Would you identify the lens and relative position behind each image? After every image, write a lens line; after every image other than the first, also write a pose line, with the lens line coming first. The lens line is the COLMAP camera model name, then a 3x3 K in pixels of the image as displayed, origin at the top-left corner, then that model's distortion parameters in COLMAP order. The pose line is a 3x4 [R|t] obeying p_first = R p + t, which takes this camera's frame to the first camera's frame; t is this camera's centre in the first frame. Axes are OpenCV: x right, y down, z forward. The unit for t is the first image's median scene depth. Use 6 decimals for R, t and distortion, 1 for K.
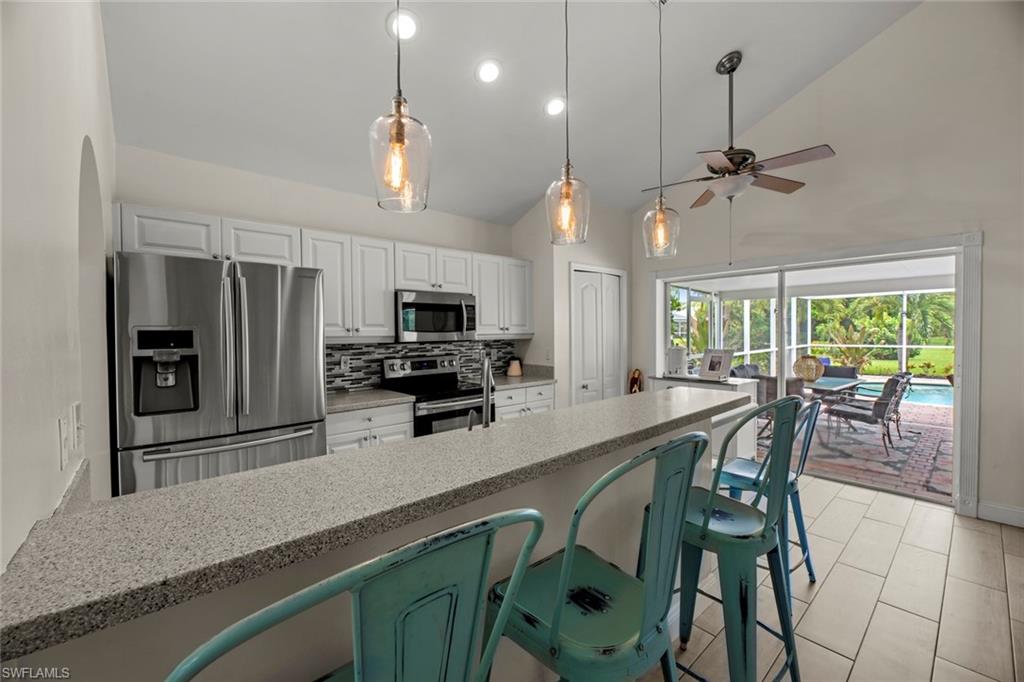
lens RADIAL K [[420.4, 0, 509.1], [0, 420.4, 335.0], [0, 0, 1]] dist [-0.000520, -0.002089]
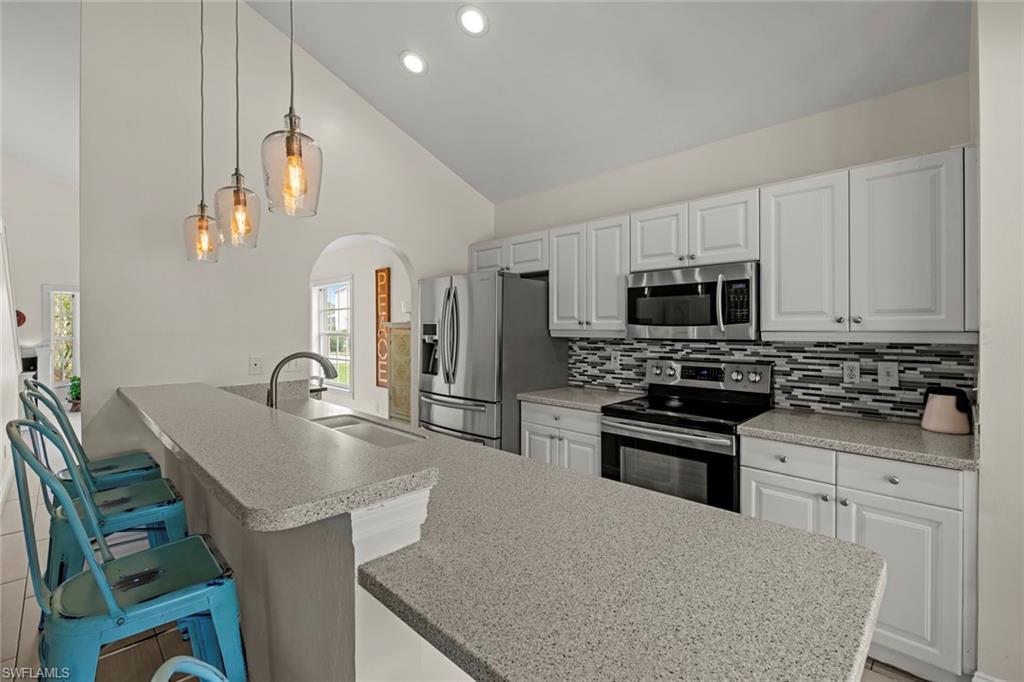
lens RADIAL K [[444.4, 0, 521.0], [0, 444.4, 325.5], [0, 0, 1]] dist [0.000871, -0.001822]
pose [[0.080615, 0.006645, -0.996723, 0.518027], [-0.007028, 0.999957, 0.006098, -0.009897], [0.996721, 0.006514, 0.080658, 0.665345]]
